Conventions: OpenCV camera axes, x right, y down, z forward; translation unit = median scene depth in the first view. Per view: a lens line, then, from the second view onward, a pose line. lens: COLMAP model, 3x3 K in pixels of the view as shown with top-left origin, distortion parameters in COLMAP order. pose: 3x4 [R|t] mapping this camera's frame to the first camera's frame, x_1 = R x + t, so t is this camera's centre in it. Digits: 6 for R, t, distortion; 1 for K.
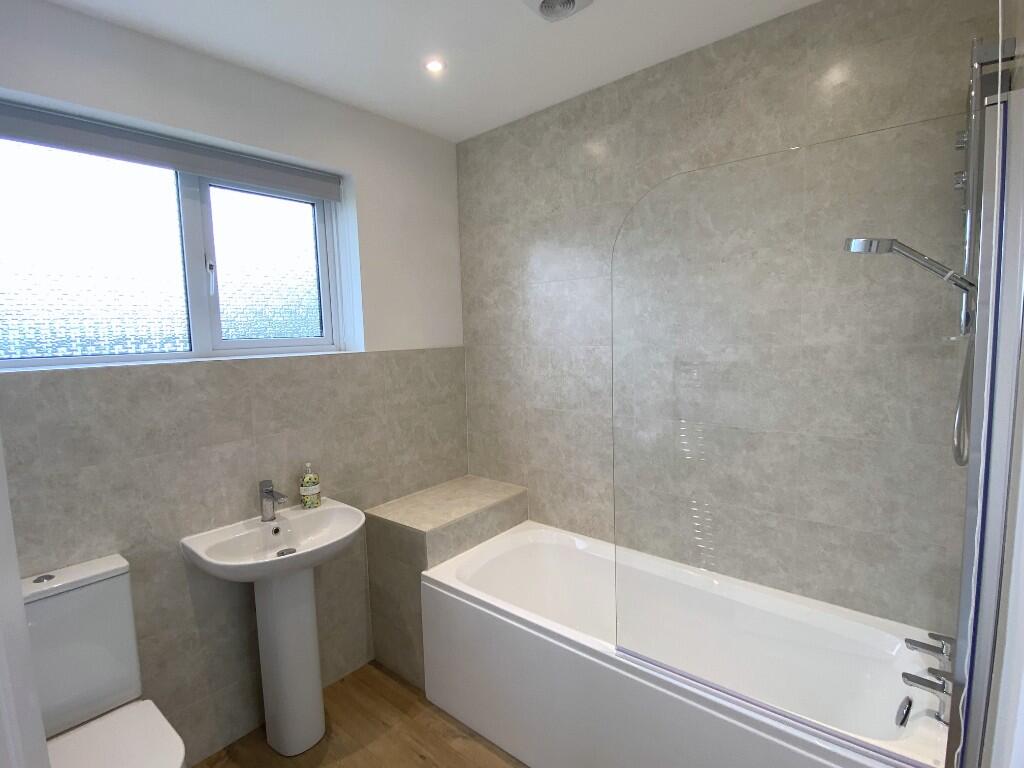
lens RADIAL K [[504.5, 0, 512.0], [0, 504.5, 384.0], [0, 0, 1]] dist [0.080834, -0.075659]
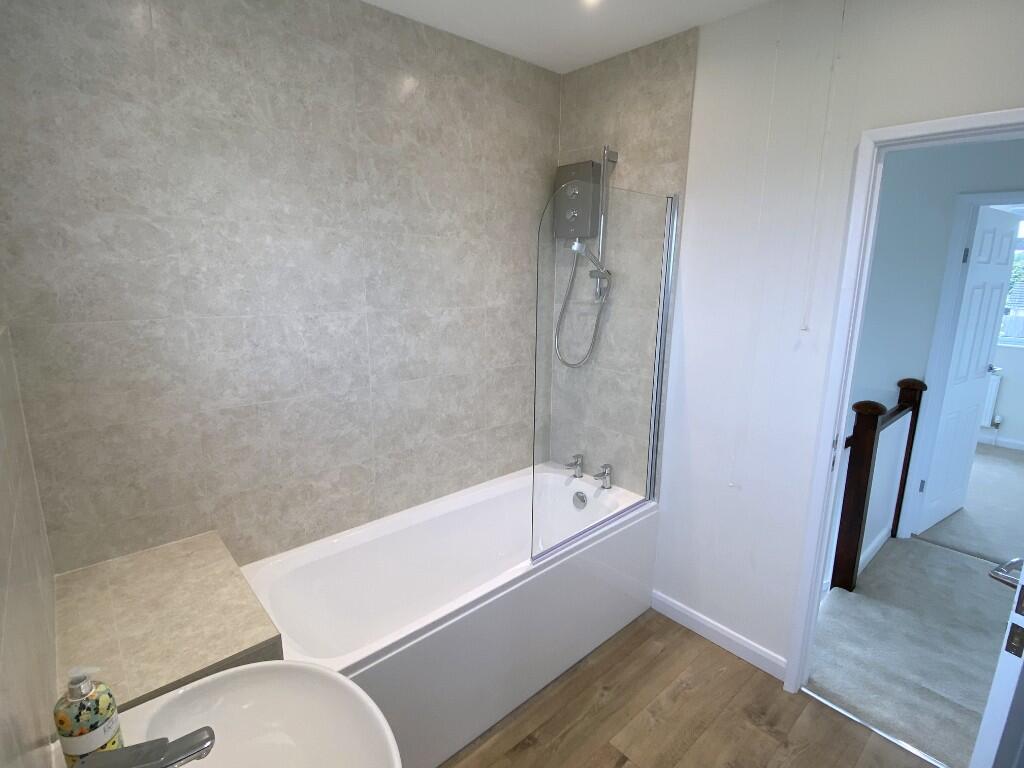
lens RADIAL K [[504.5, 0, 512.0], [0, 504.5, 384.0], [0, 0, 1]] dist [0.080834, -0.075659]
pose [[0.138089, -0.182864, 0.973392, -0.664357], [0.085941, 0.981313, 0.172160, -0.082897], [-0.986684, 0.059881, 0.151224, 0.607726]]
